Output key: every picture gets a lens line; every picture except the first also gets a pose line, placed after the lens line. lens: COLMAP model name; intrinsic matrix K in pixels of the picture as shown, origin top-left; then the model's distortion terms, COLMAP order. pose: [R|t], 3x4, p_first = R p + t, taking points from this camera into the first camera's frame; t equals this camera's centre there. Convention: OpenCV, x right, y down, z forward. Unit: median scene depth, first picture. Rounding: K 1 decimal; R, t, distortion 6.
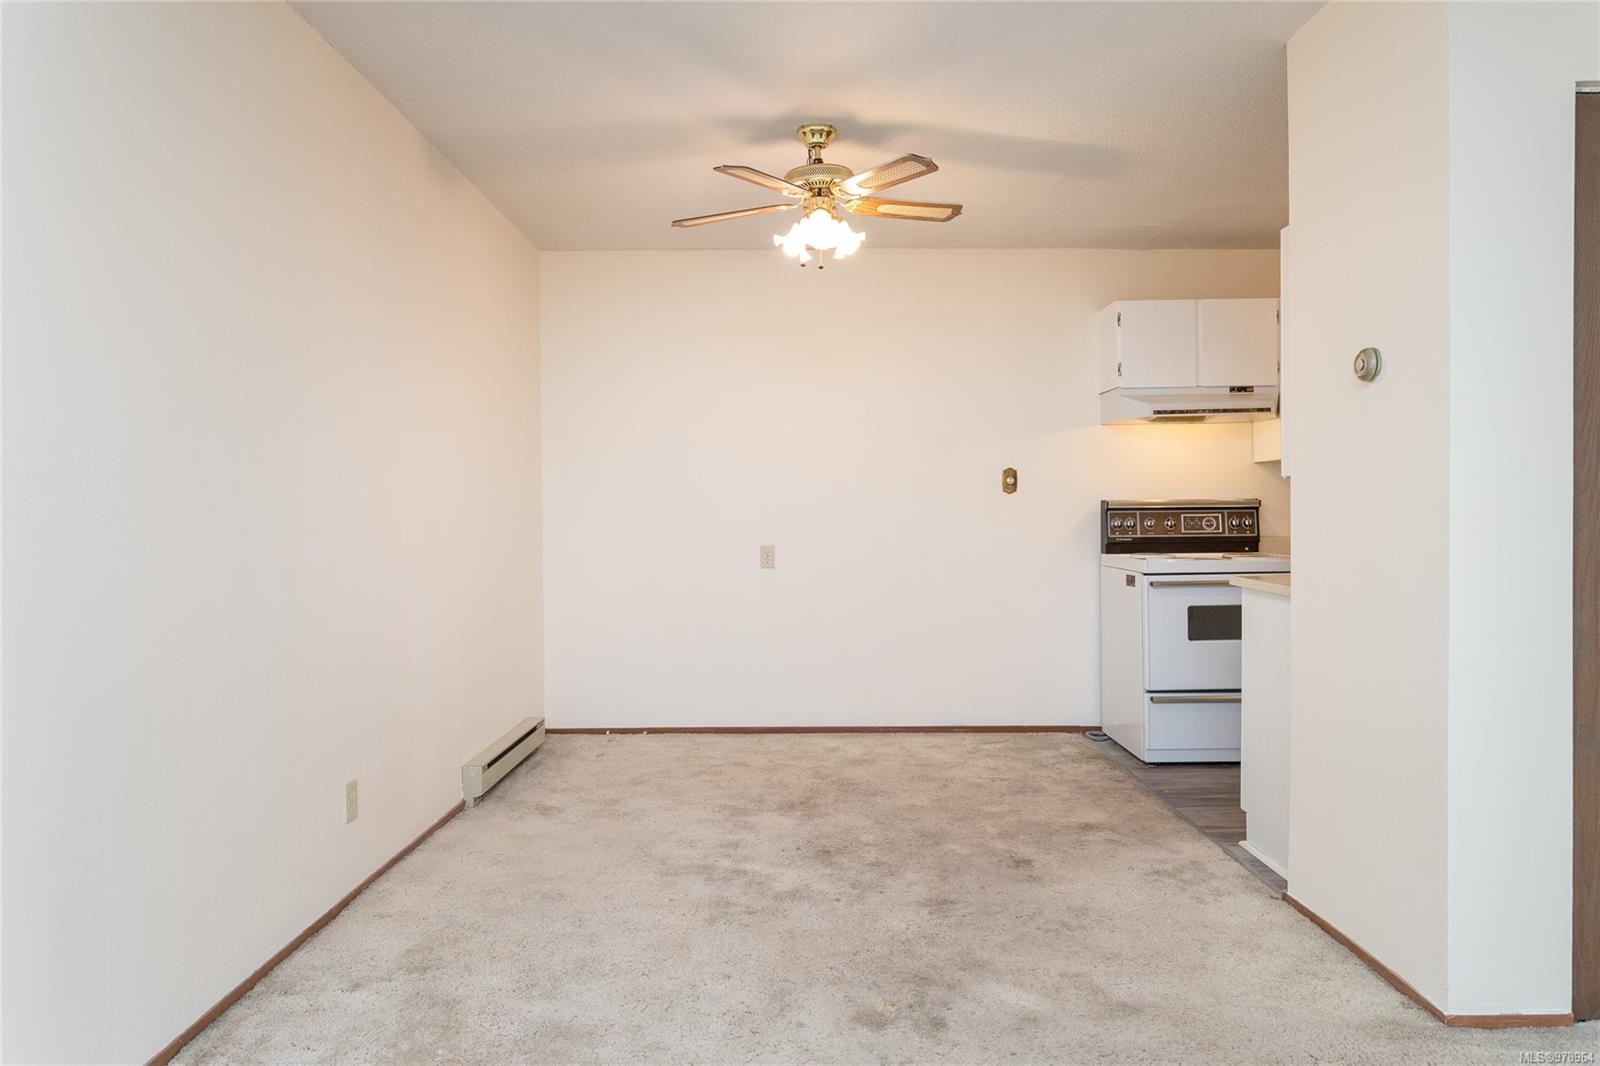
lens RADIAL K [[1053.1, 0, 800.0], [0, 1053.1, 533.0], [0, 0, 1]] dist [0.000700, 0.000182]
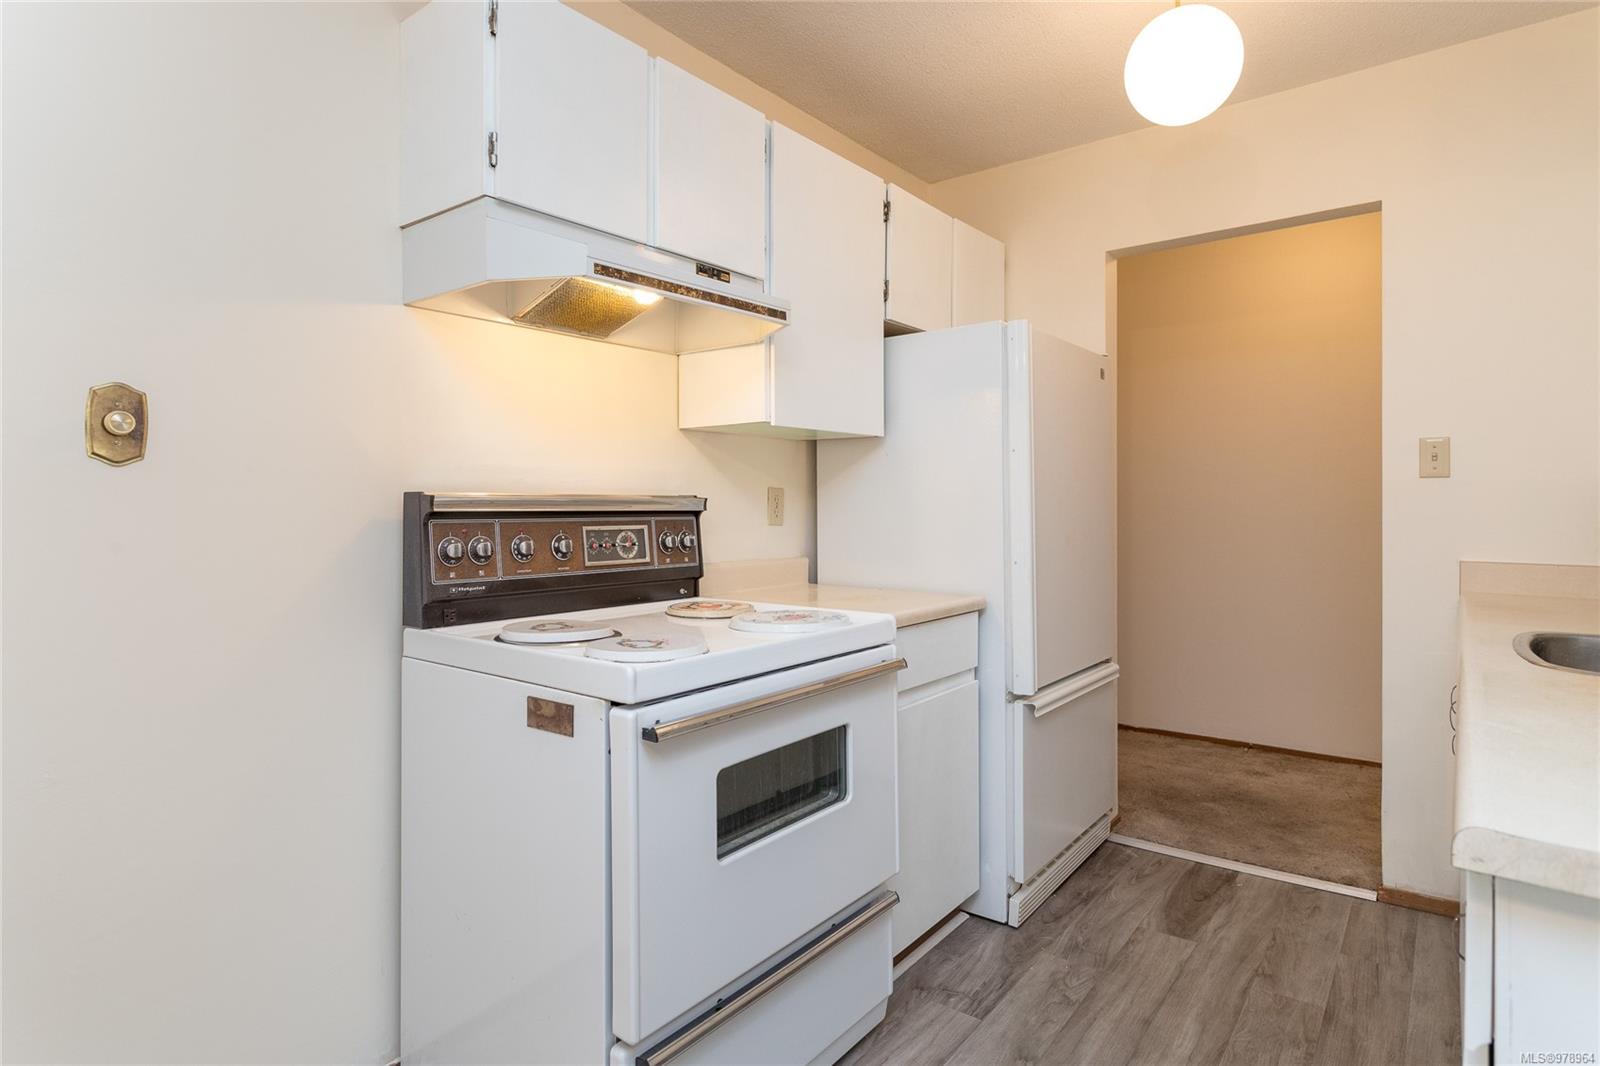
lens RADIAL K [[852.8, 0, 801.9], [0, 852.8, 498.1], [0, 0, 1]] dist [-0.000849, -0.000306]
pose [[0.609319, 0.018076, 0.792719, 0.124476], [0.008654, 0.999529, -0.029443, -0.018144], [-0.792878, 0.024800, 0.608875, 0.696087]]
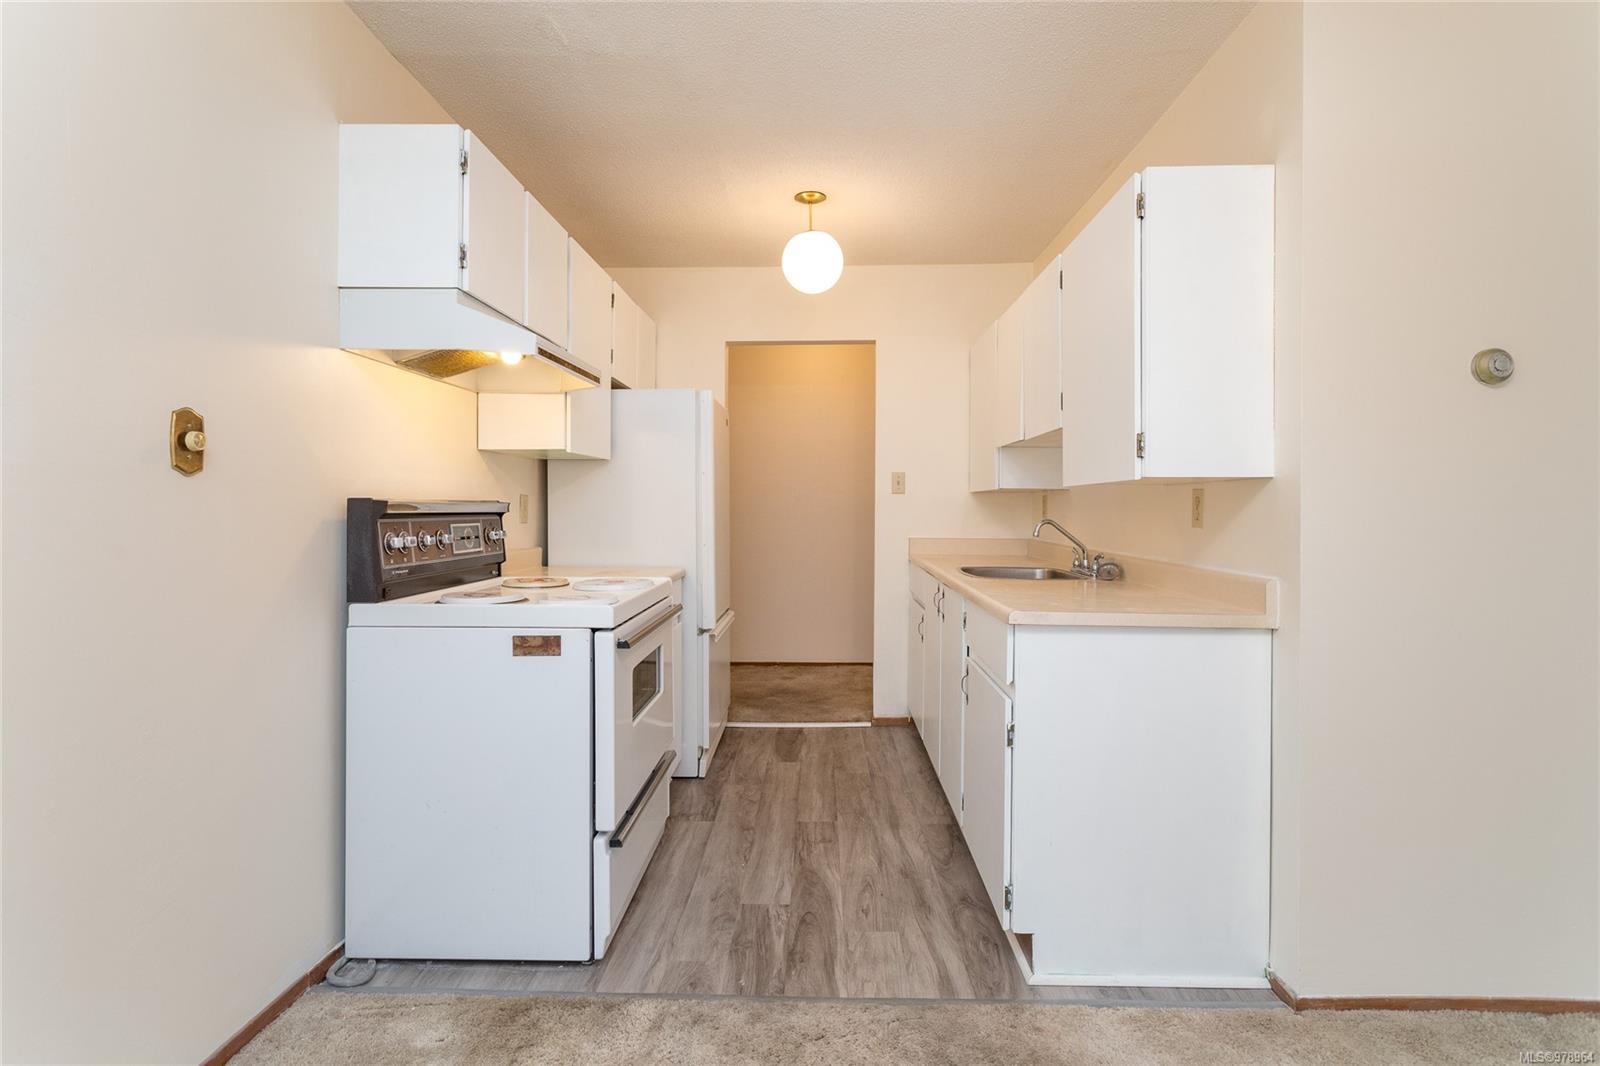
lens RADIAL K [[763.1, 0, 805.2], [0, 763.1, 508.6], [0, 0, 1]] dist [0.003278, 0.000558]
pose [[0.020104, 0.009729, 0.999751, -0.076984], [0.017623, 0.999794, -0.010083, -0.018517], [-0.999643, 0.017822, 0.019928, 0.785187]]
